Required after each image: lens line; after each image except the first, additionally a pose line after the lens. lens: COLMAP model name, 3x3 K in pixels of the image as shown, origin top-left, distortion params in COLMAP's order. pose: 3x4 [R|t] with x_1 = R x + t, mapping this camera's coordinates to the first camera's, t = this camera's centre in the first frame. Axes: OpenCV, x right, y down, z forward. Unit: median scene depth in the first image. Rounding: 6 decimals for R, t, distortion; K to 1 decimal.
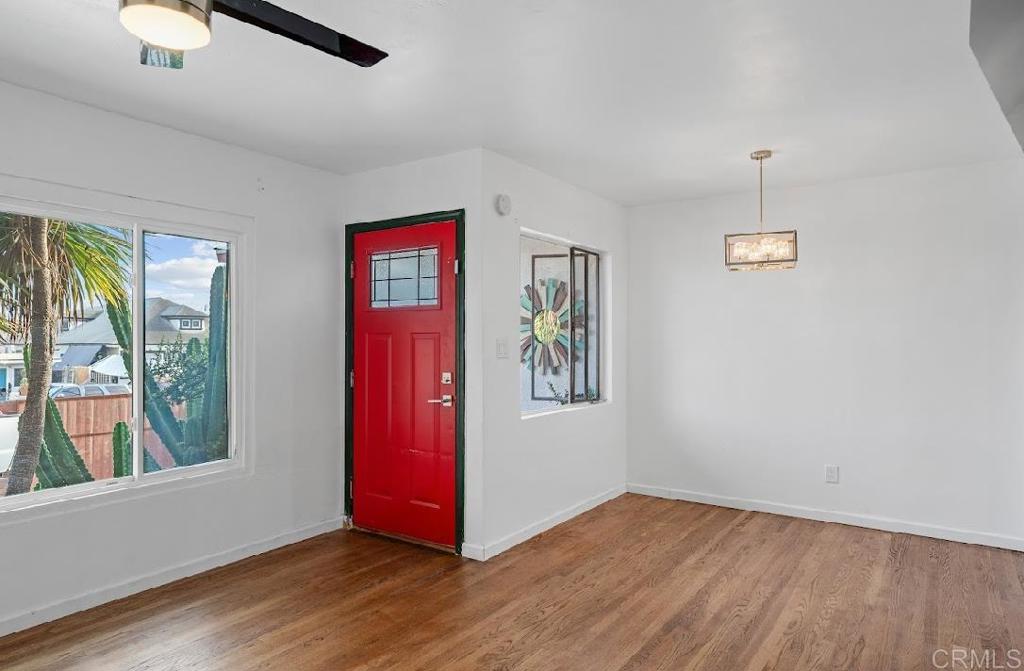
lens RADIAL K [[637.3, 0, 512.0], [0, 637.3, 335.5], [0, 0, 1]] dist [0.001794, -0.000190]
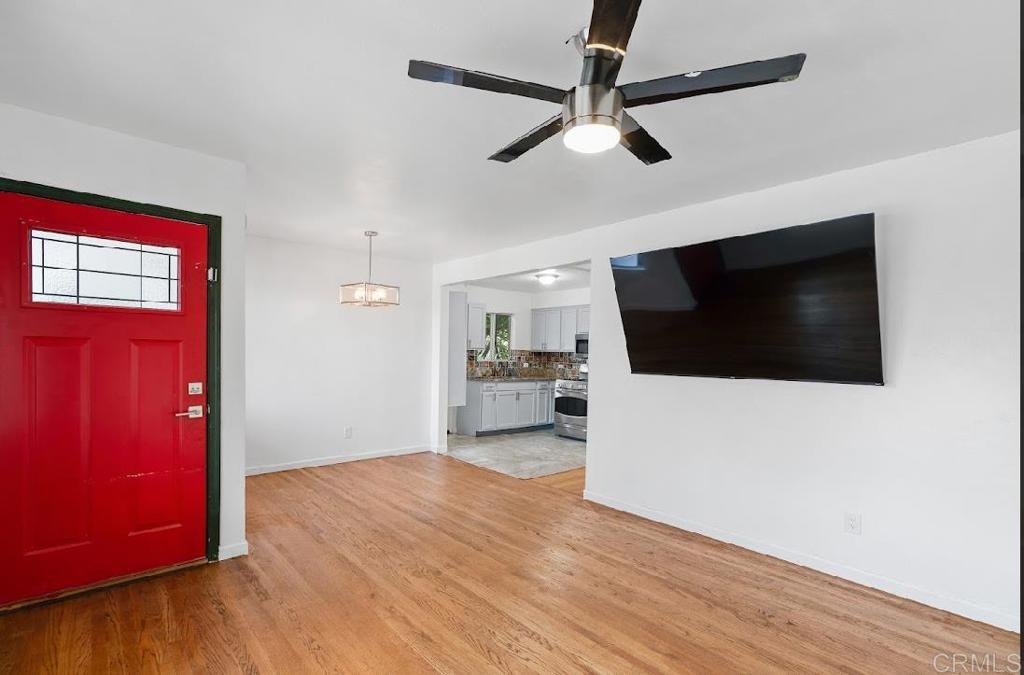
lens RADIAL K [[471.5, 0, 512.9], [0, 471.5, 366.4], [0, 0, 1]] dist [0.000335, 0.000145]
pose [[0.253410, -0.024457, 0.967050, -0.666714], [-0.028946, 0.999041, 0.032851, -0.003648], [-0.966926, -0.036318, 0.252459, 0.357373]]
